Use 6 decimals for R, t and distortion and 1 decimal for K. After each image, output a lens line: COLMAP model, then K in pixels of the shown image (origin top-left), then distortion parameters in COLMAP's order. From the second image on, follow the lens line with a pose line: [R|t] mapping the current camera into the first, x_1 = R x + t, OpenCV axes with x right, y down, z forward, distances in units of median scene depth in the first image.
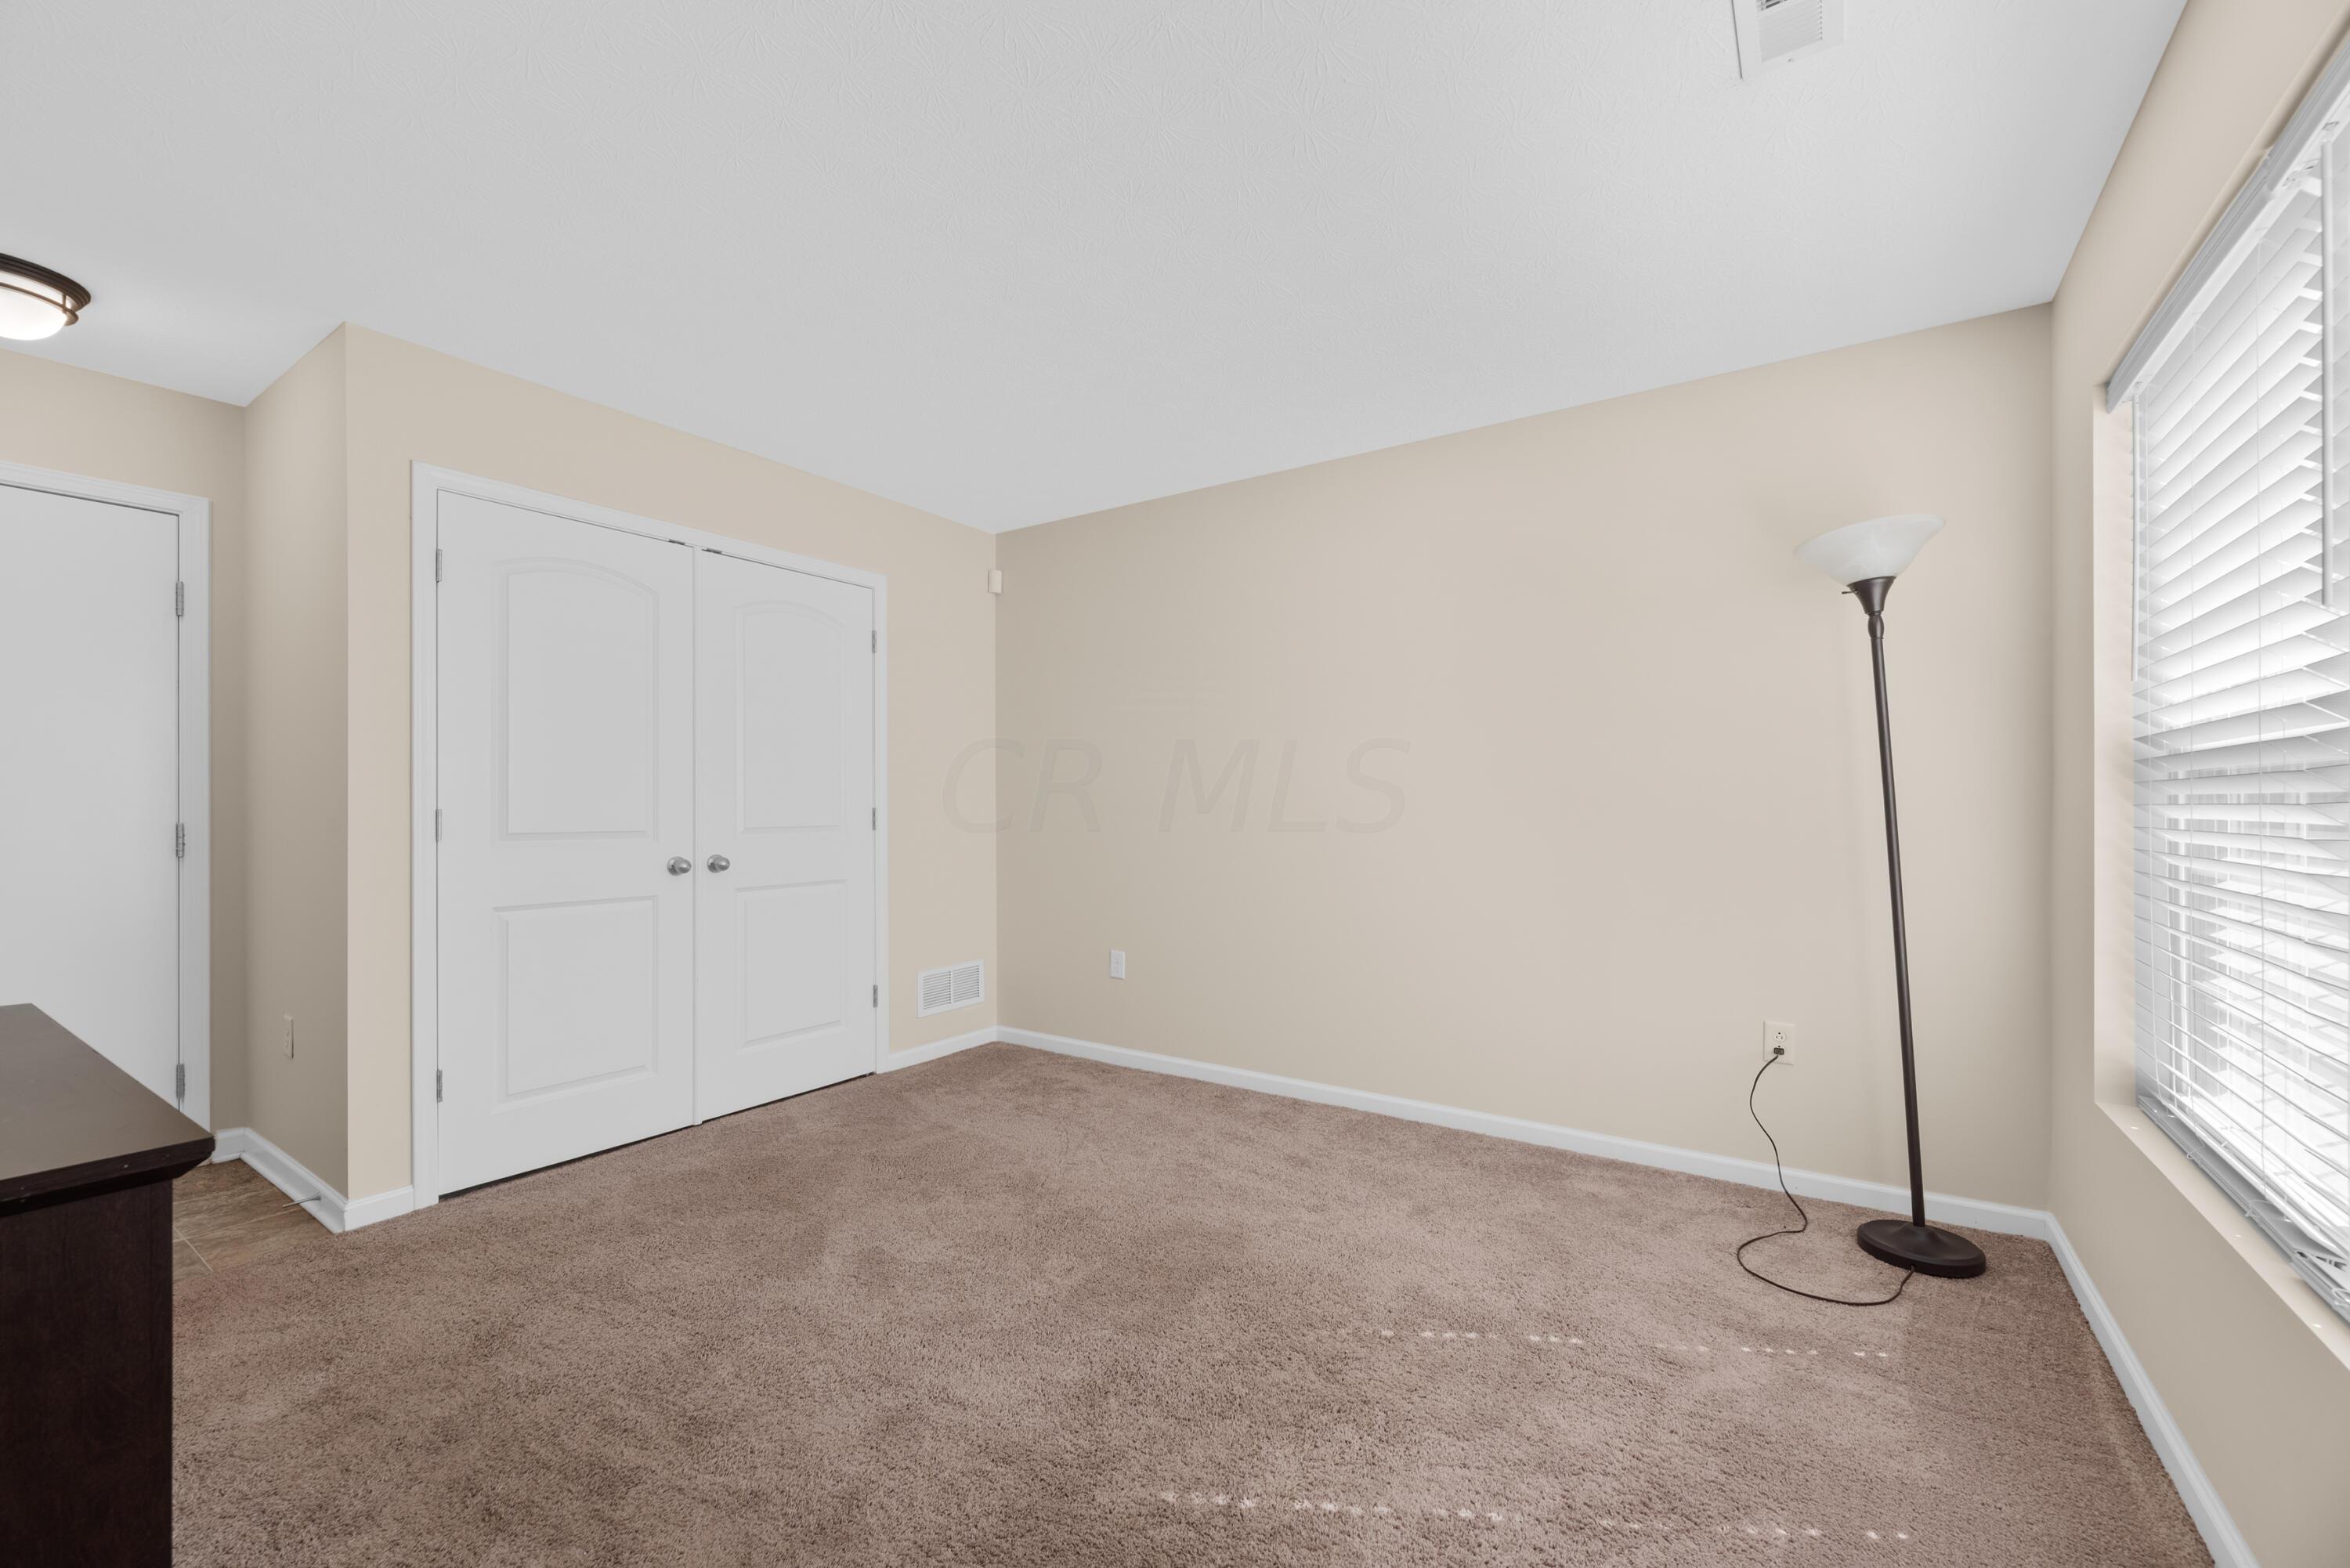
lens RADIAL K [[958.9, 0, 1173.9], [0, 958.9, 786.6], [0, 0, 1]] dist [-0.001000, -0.000048]
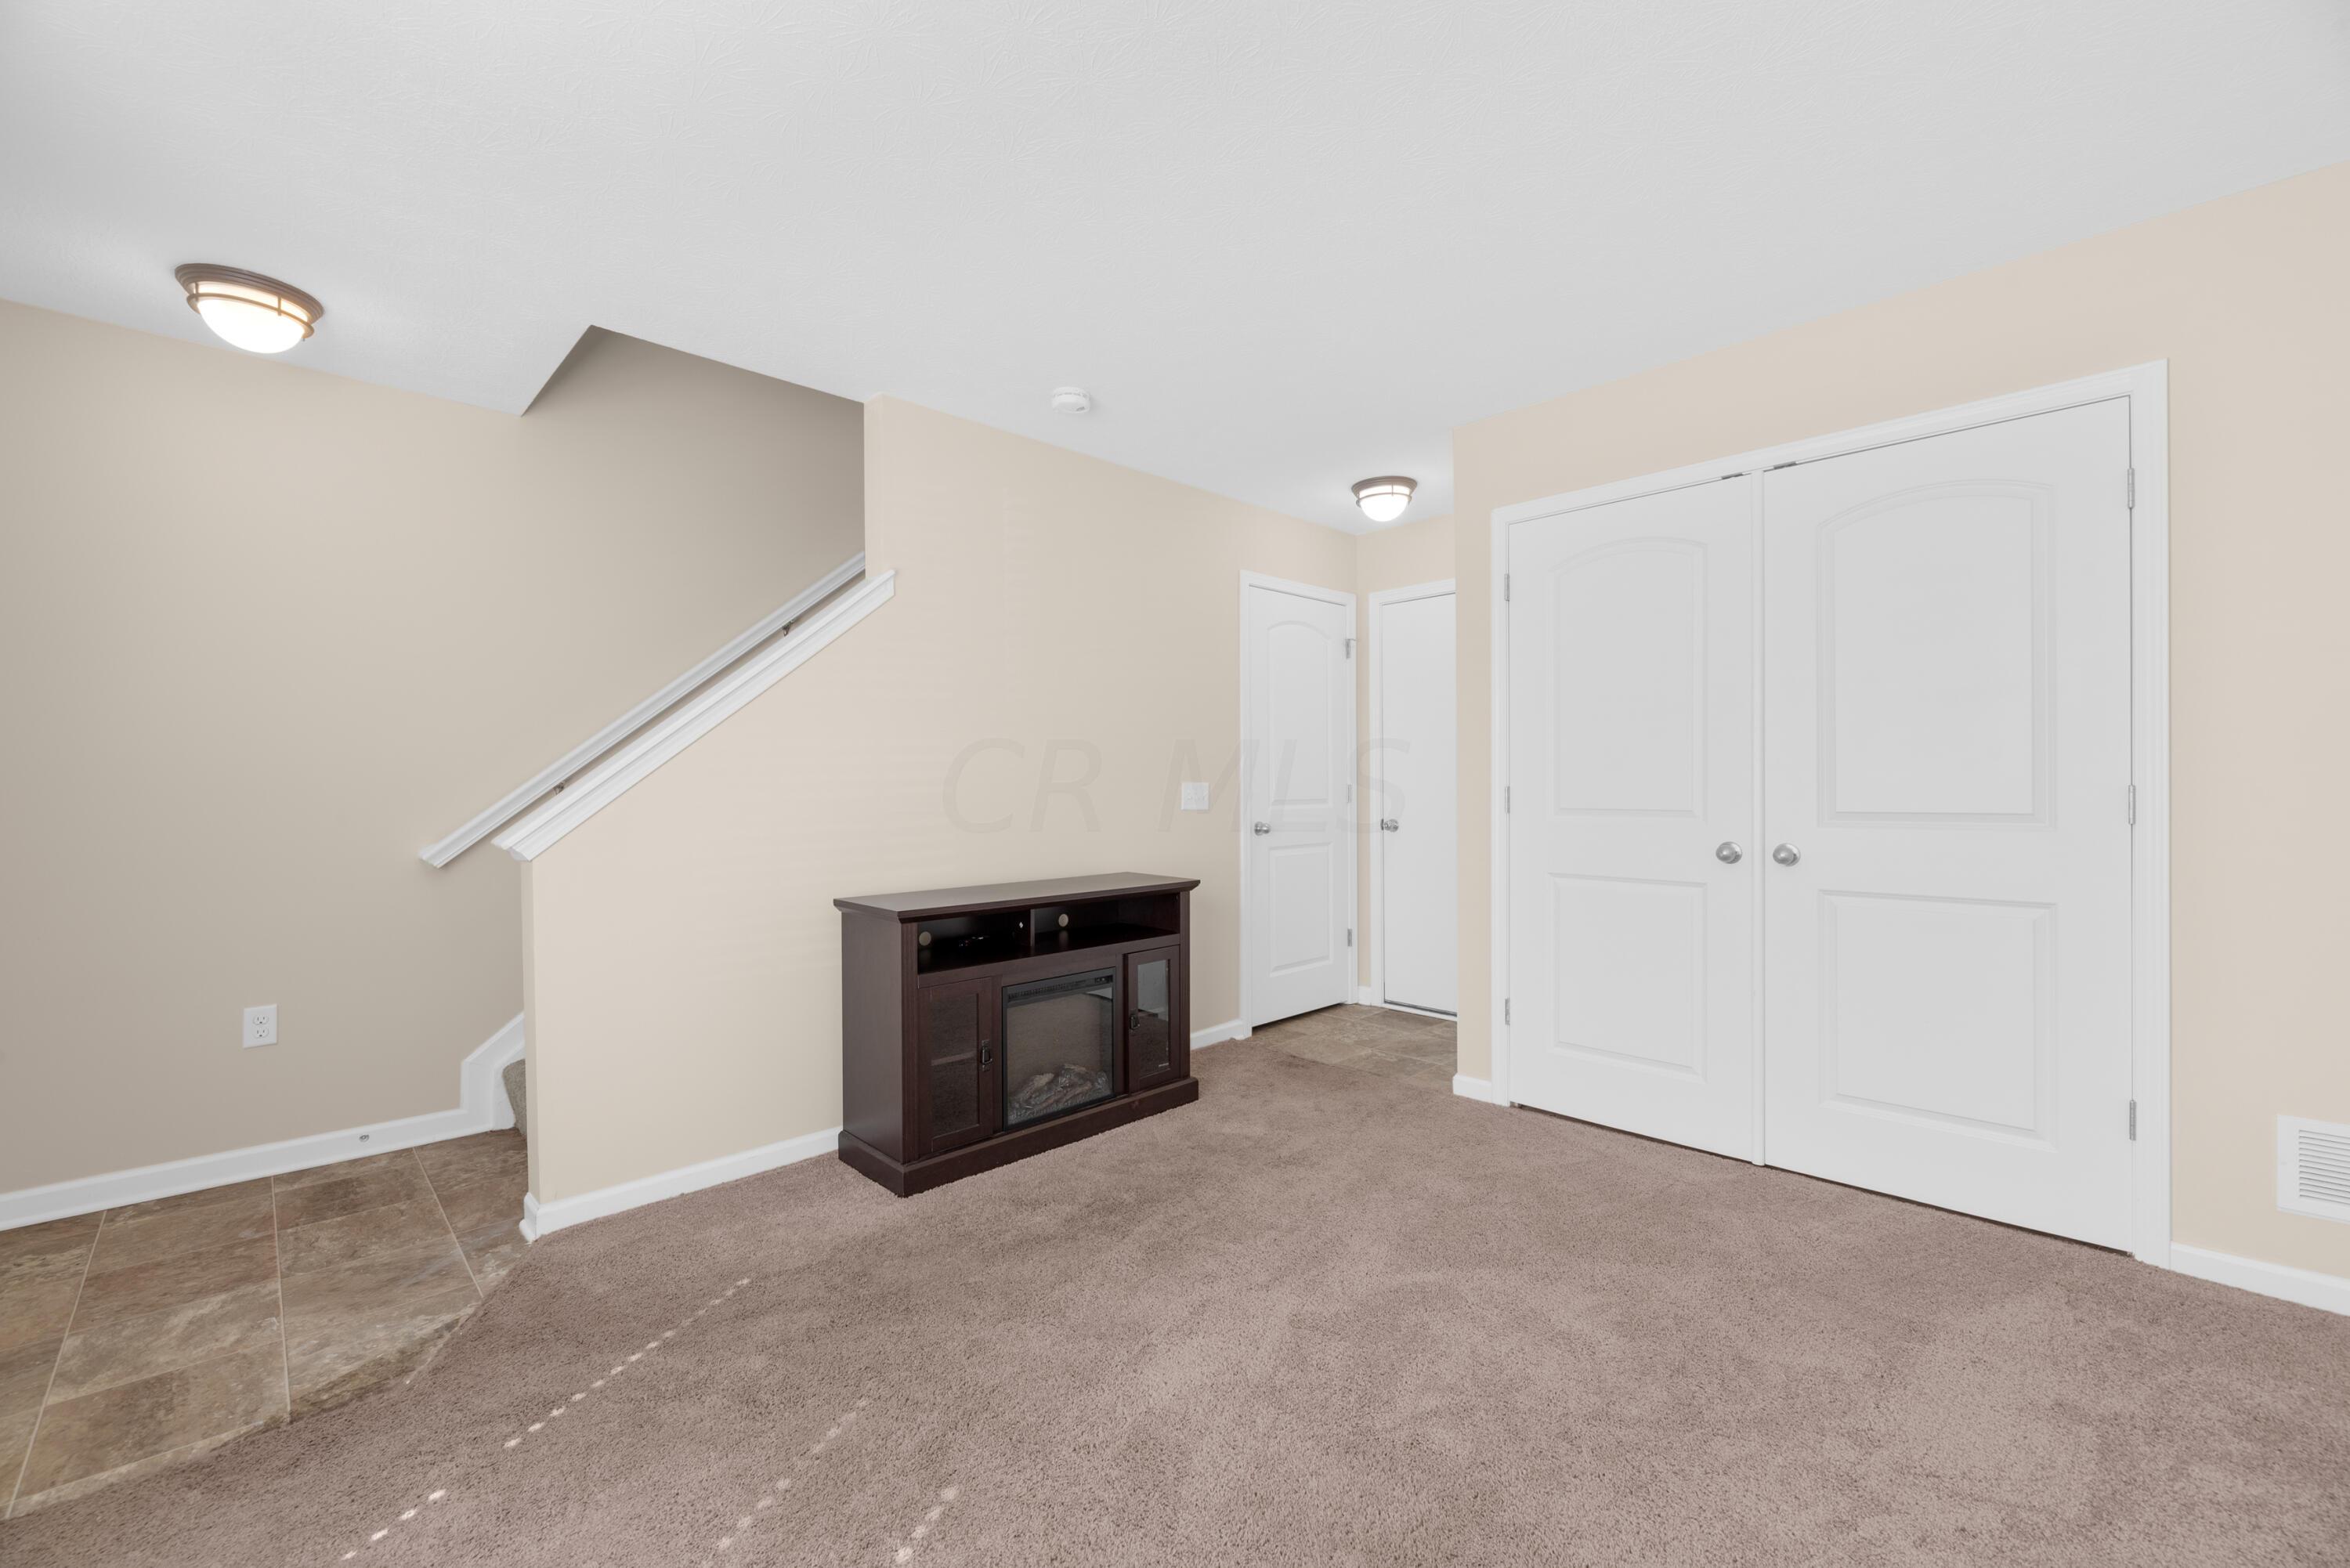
lens RADIAL K [[958.9, 0, 1173.9], [0, 958.9, 786.6], [0, 0, 1]] dist [-0.001000, -0.000048]
pose [[-0.206127, -0.000386, -0.978525, 0.410825], [0.018753, 0.999815, -0.004345, 0.017117], [0.978345, -0.019246, -0.206082, 0.662311]]
